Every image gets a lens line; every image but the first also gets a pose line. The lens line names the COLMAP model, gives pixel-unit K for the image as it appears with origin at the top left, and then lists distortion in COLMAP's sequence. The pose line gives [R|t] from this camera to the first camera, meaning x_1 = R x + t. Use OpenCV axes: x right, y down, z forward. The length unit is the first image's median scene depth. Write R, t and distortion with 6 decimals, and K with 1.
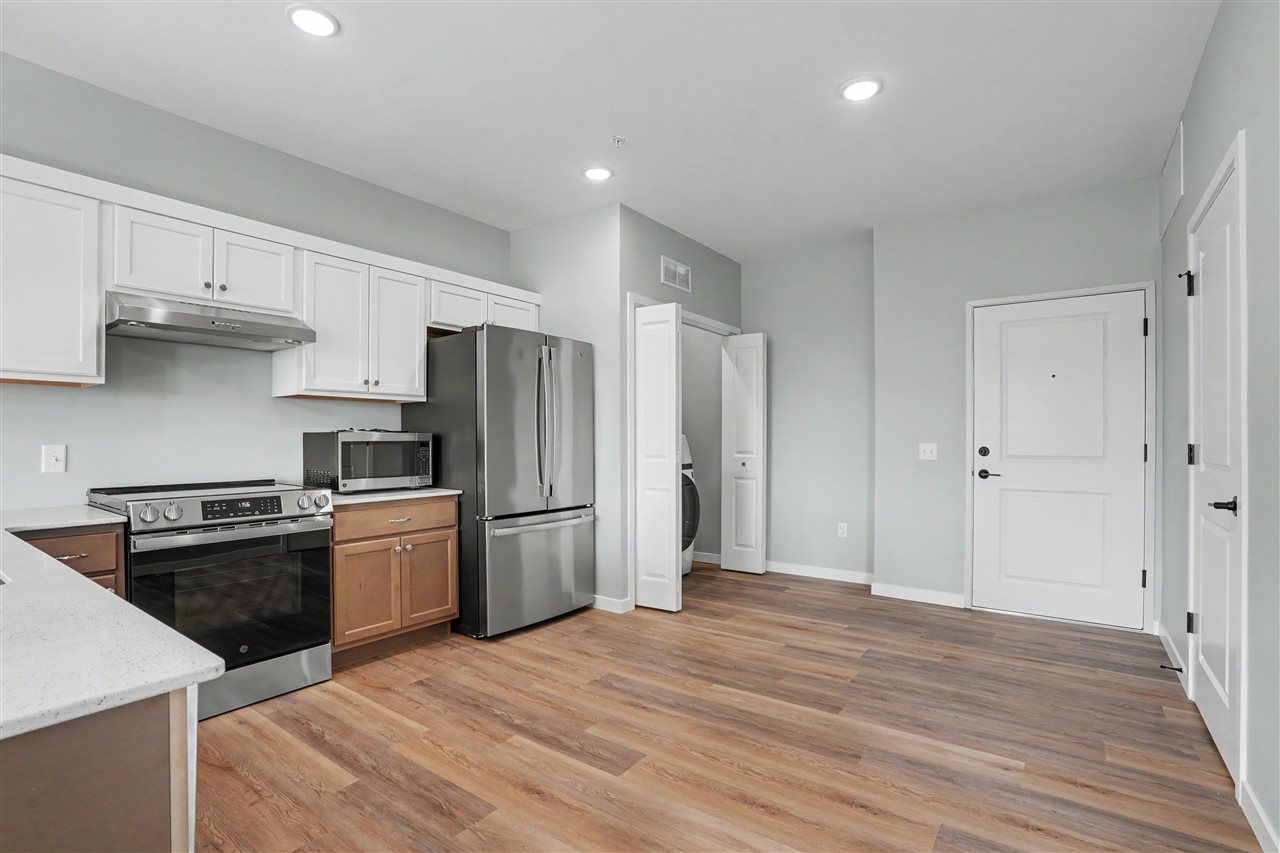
lens RADIAL K [[601.5, 0, 640.0], [0, 601.5, 426.5], [0, 0, 1]] dist [-0.076275, 0.036172]
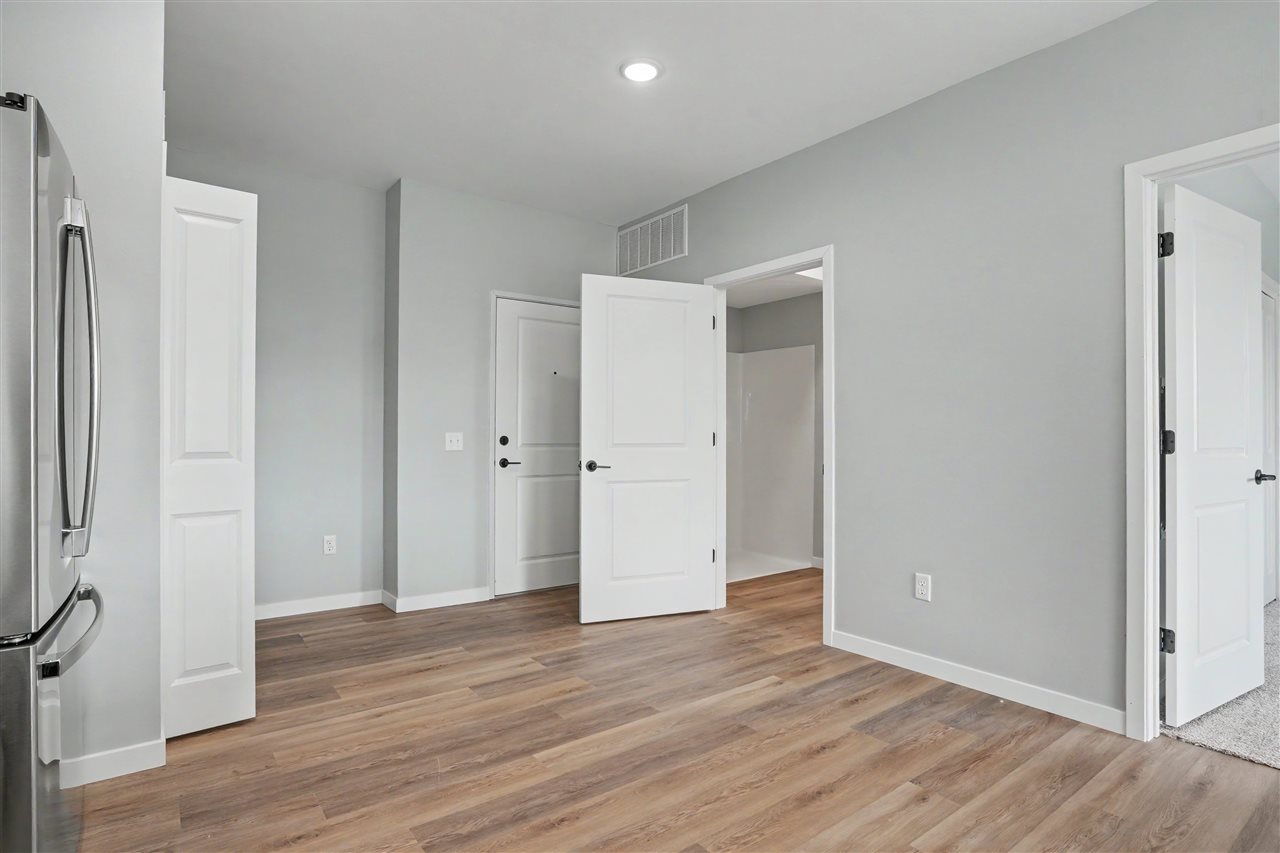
lens RADIAL K [[656.3, 0, 640.0], [0, 656.3, 426.5], [0, 0, 1]] dist [-0.028168, 0.000668]
pose [[0.289825, 0.009717, 0.957030, -0.569269], [-0.026593, 0.999644, -0.002096, 0.018194], [-0.956710, -0.024843, 0.289980, 0.589043]]
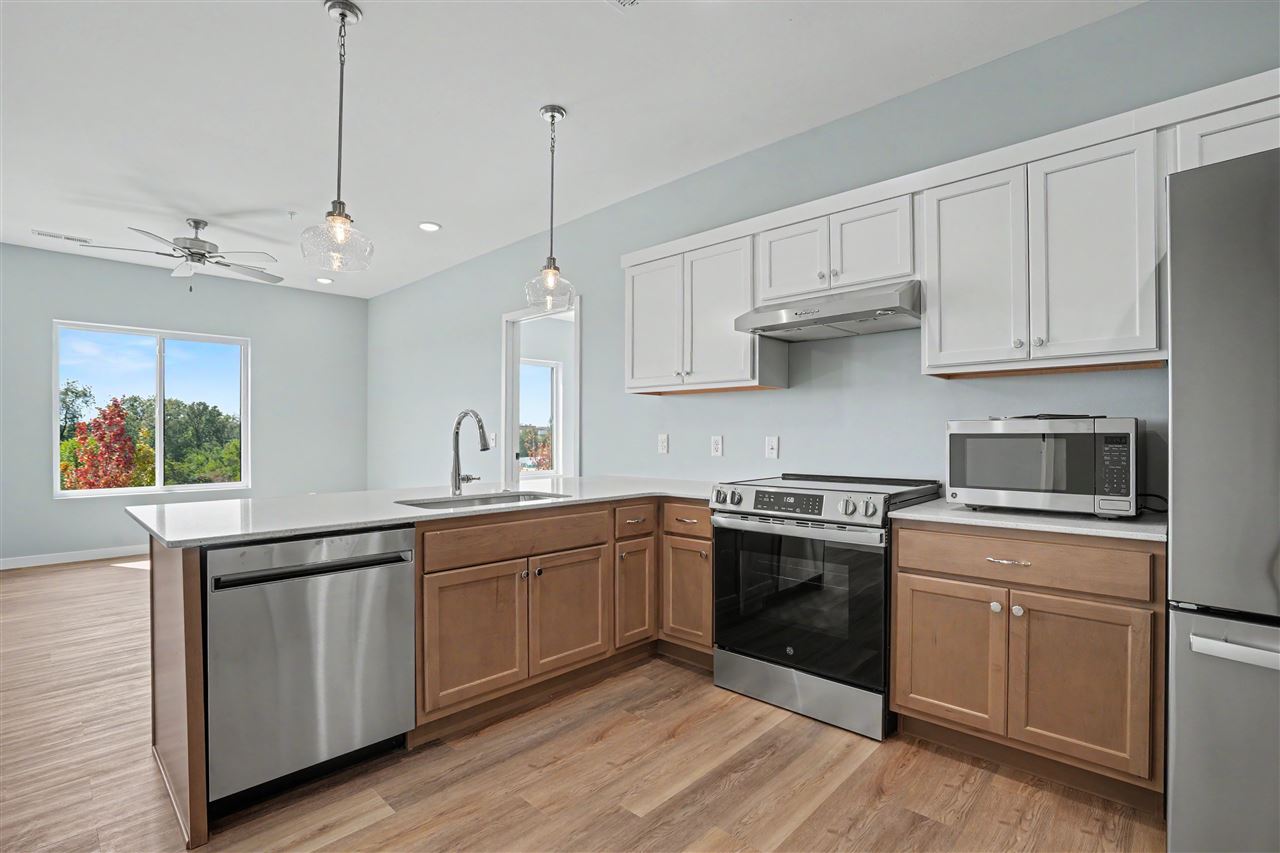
lens RADIAL K [[601.5, 0, 640.0], [0, 601.5, 426.5], [0, 0, 1]] dist [-0.076275, 0.036172]
pose [[-0.134284, -0.013410, -0.990852, 0.256032], [0.017136, 0.999727, -0.015853, 0.021442], [0.990795, -0.019108, -0.134018, 0.723922]]
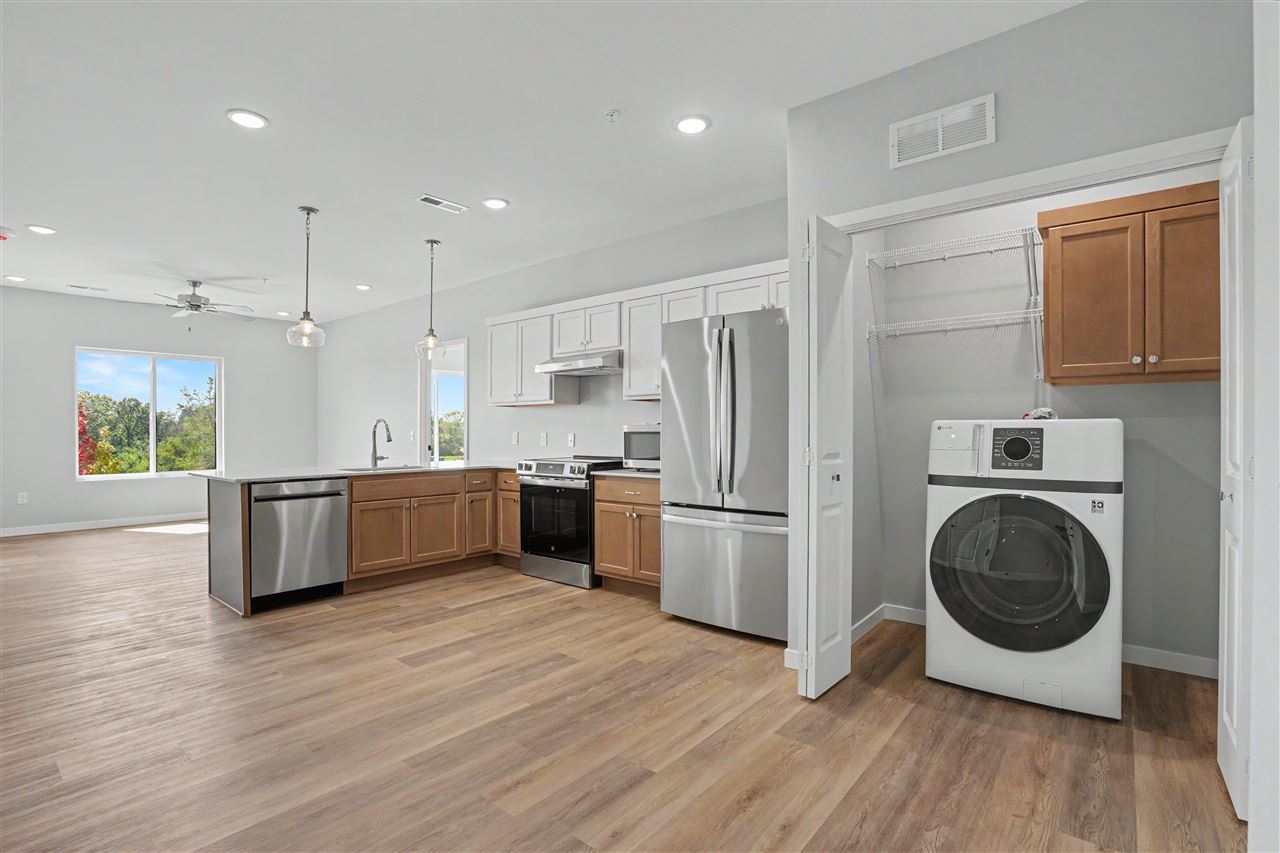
lens RADIAL K [[601.5, 0, 640.0], [0, 601.5, 426.5], [0, 0, 1]] dist [-0.076275, 0.036172]
pose [[-0.059680, -0.008176, -0.998184, 0.917534], [0.018920, 0.999778, -0.009321, 0.026163], [0.998038, -0.019442, -0.059512, 1.120393]]
